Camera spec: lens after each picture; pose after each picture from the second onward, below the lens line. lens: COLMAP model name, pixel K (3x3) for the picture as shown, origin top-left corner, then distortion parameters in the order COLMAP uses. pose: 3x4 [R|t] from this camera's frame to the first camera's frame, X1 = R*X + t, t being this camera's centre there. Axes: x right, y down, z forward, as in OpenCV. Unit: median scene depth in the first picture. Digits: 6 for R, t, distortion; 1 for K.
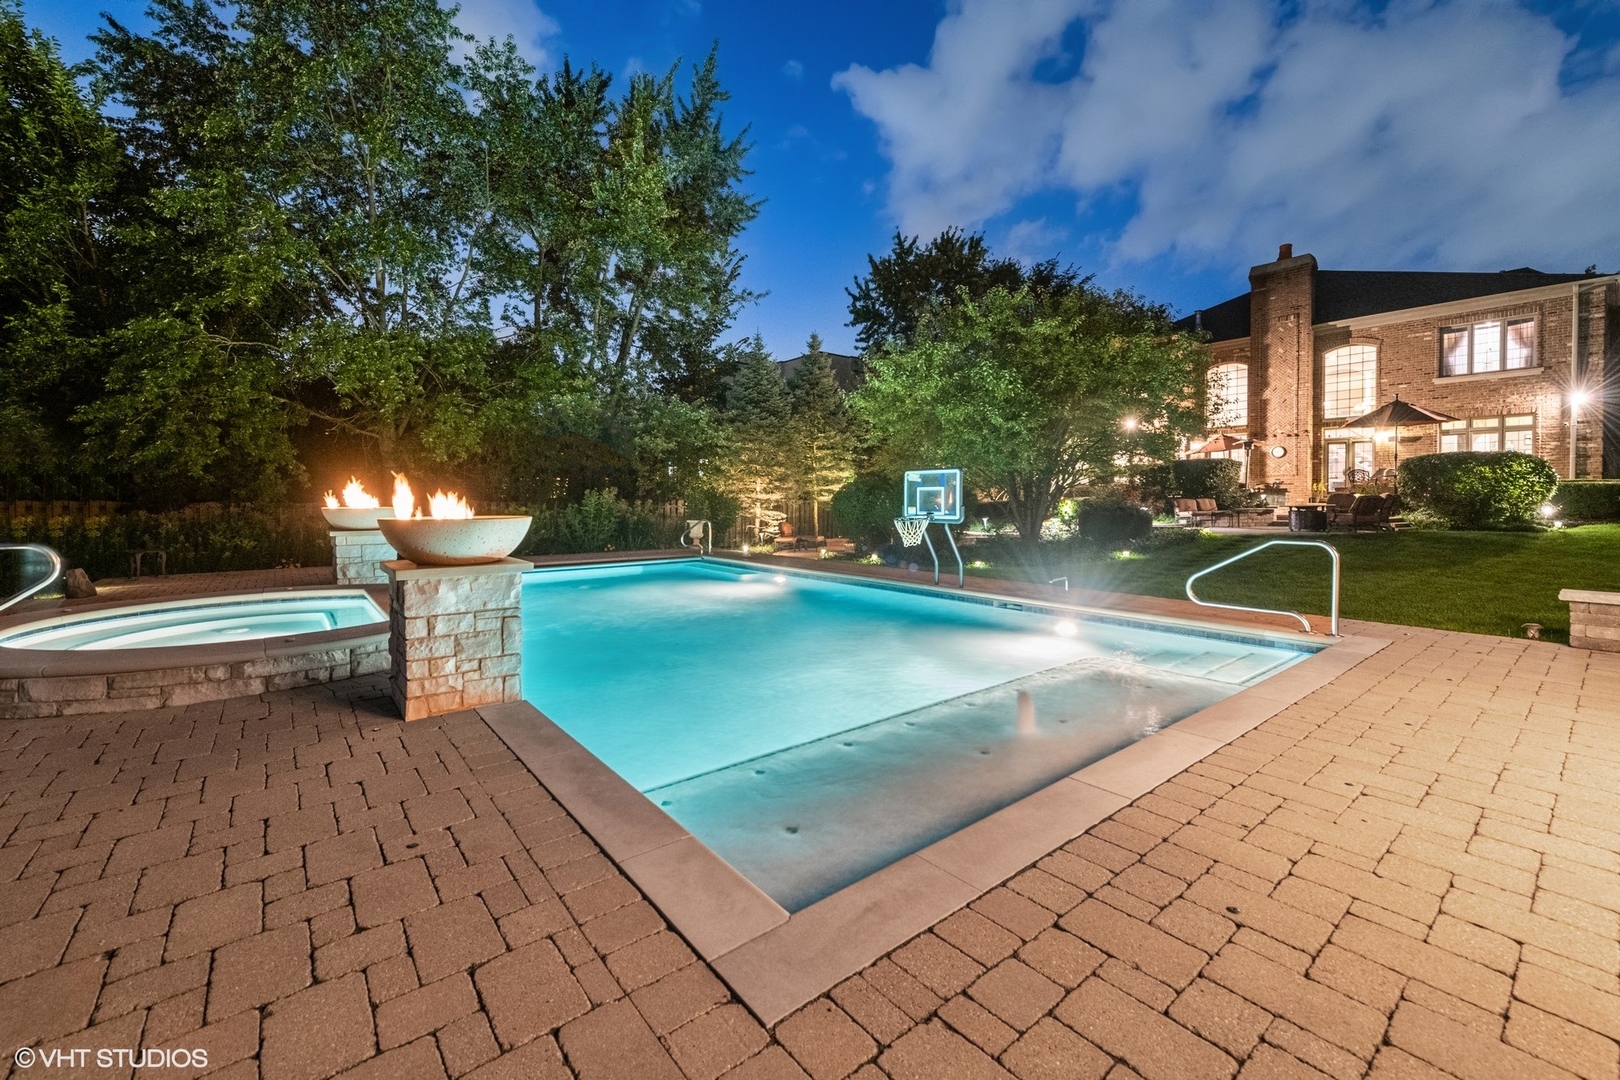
lens RADIAL K [[663.2, 0, 810.5], [0, 663.2, 513.1], [0, 0, 1]] dist [-0.010255, 0.000800]
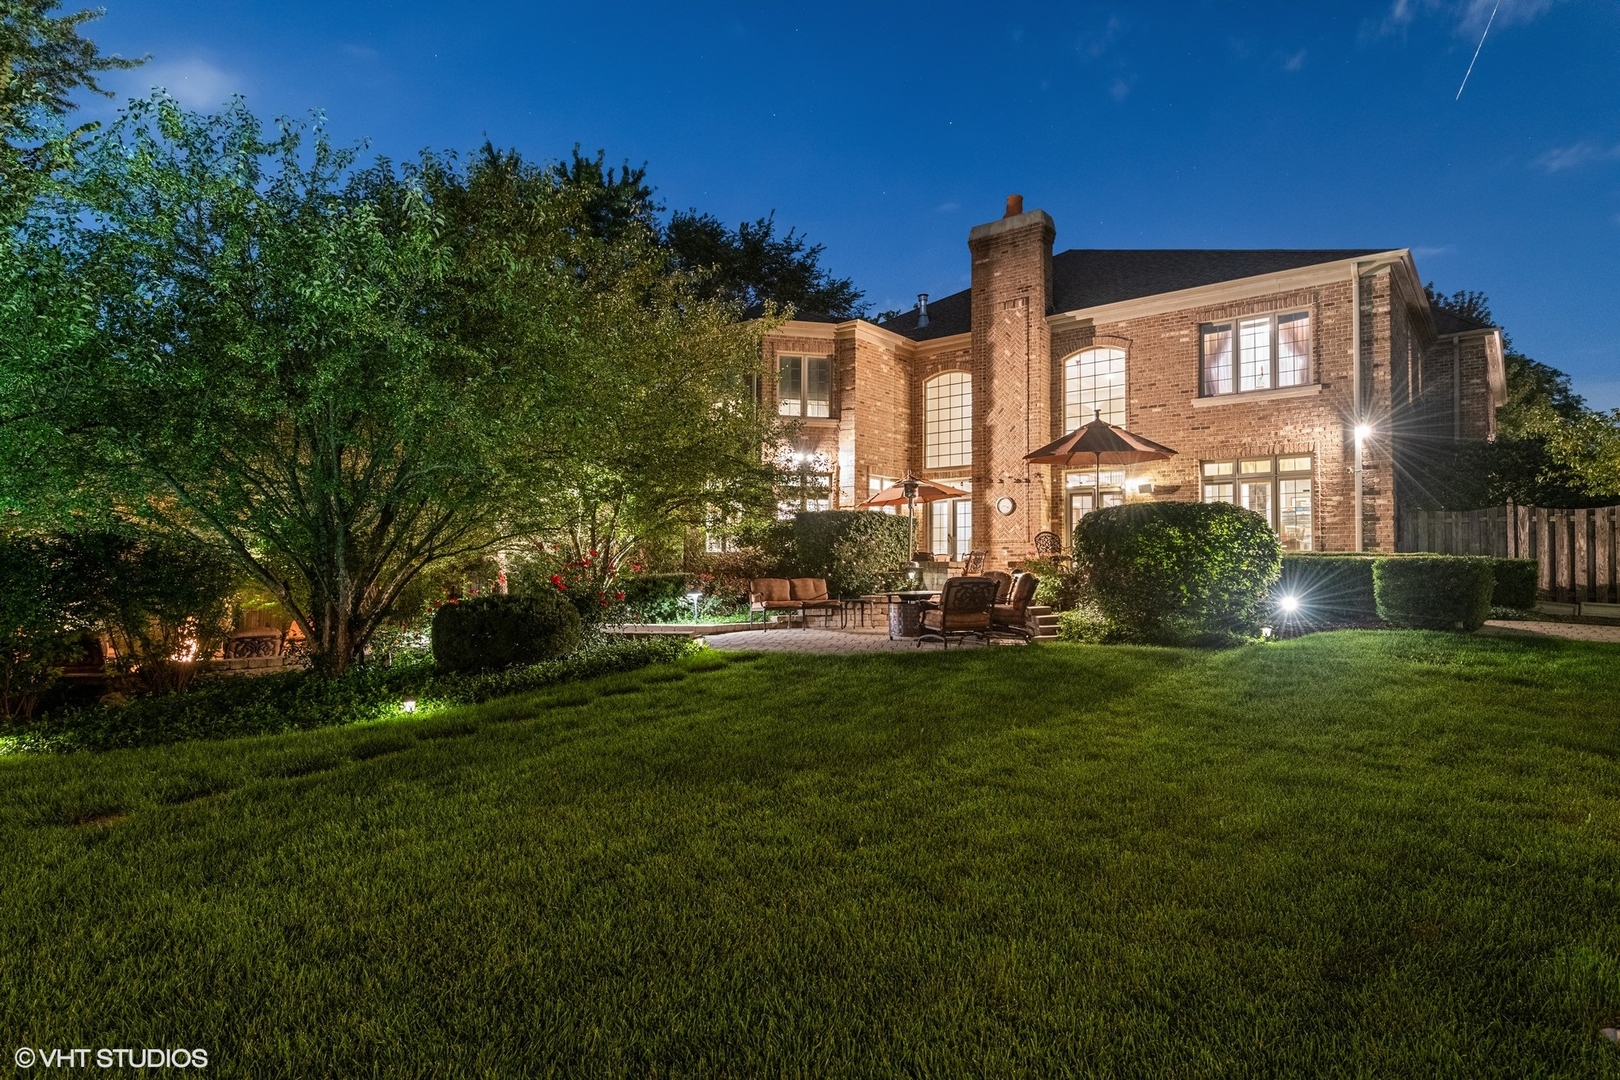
lens RADIAL K [[880.7, 0, 810.0], [0, 880.7, 540.0], [0, 0, 1]] dist [0.006856, -0.000766]
pose [[0.975886, 0.015633, 0.217721, 0.402802], [-0.003566, 0.998441, -0.055708, -0.011946], [-0.218253, 0.053588, 0.974420, 0.236490]]
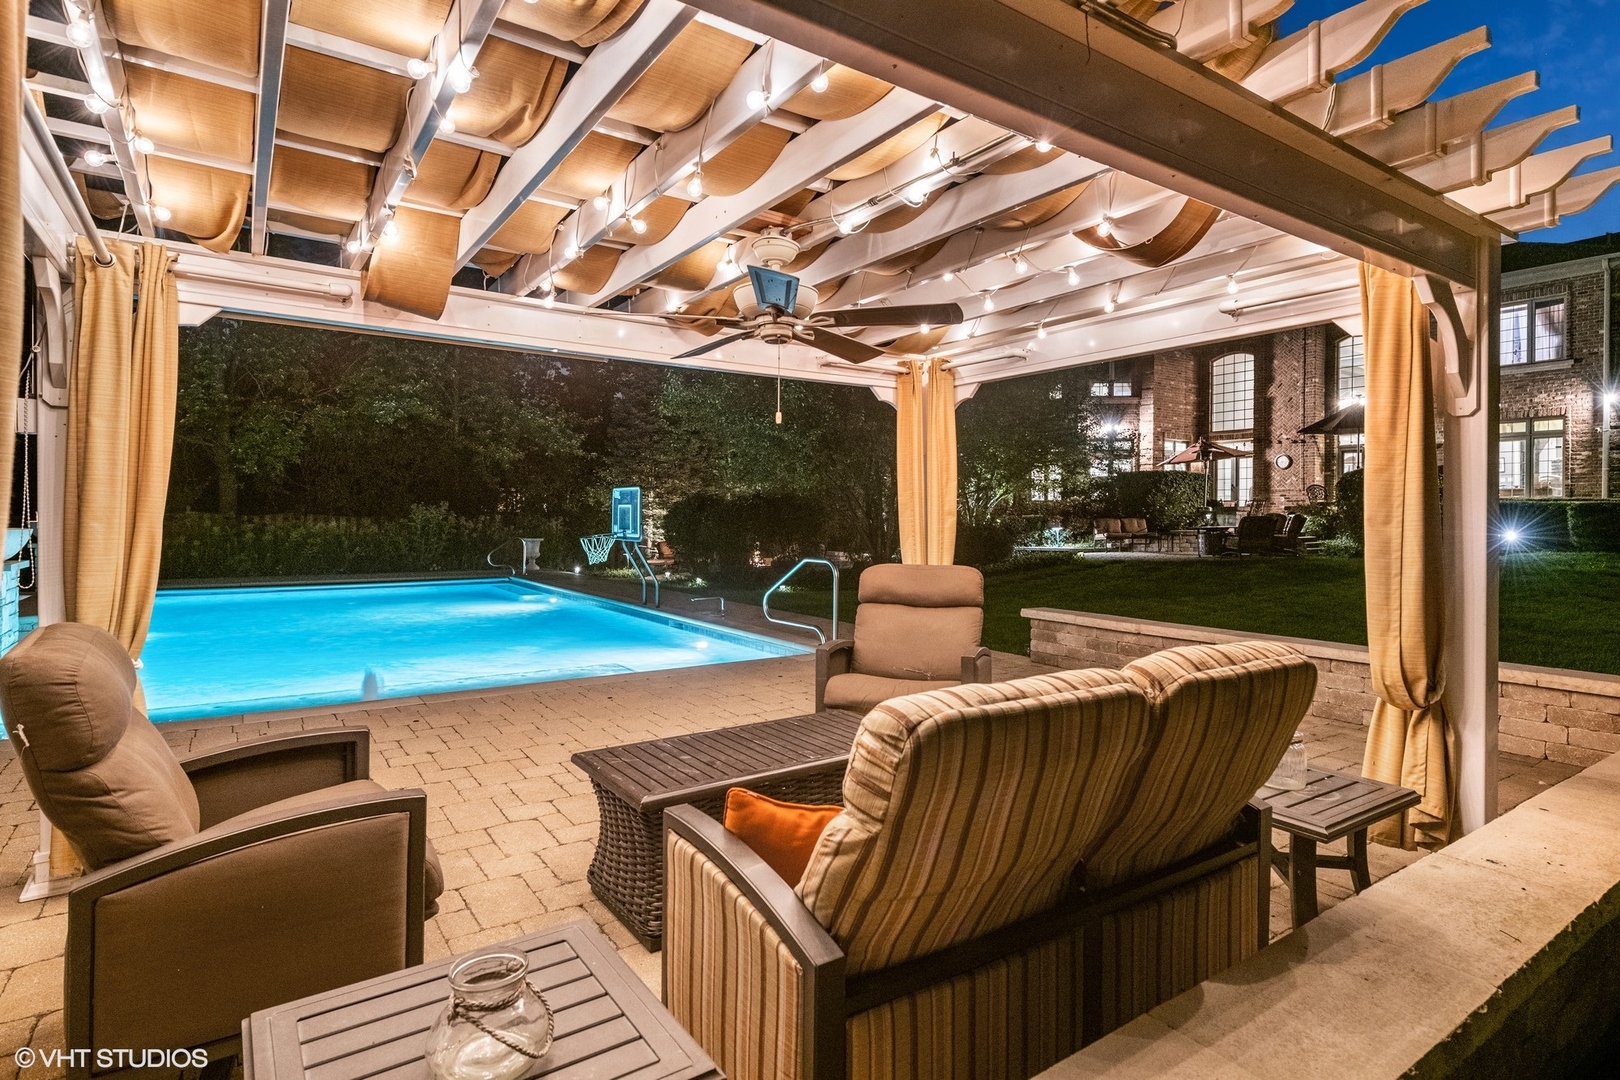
lens RADIAL K [[844.7, 0, 805.4], [0, 844.7, 521.6], [0, 0, 1]] dist [-0.003923, -0.003091]
pose [[0.996914, 0.007598, -0.078136, 0.244911], [-0.008673, 0.999872, -0.013421, 0.000293], [0.078024, 0.014057, 0.996852, -0.105013]]
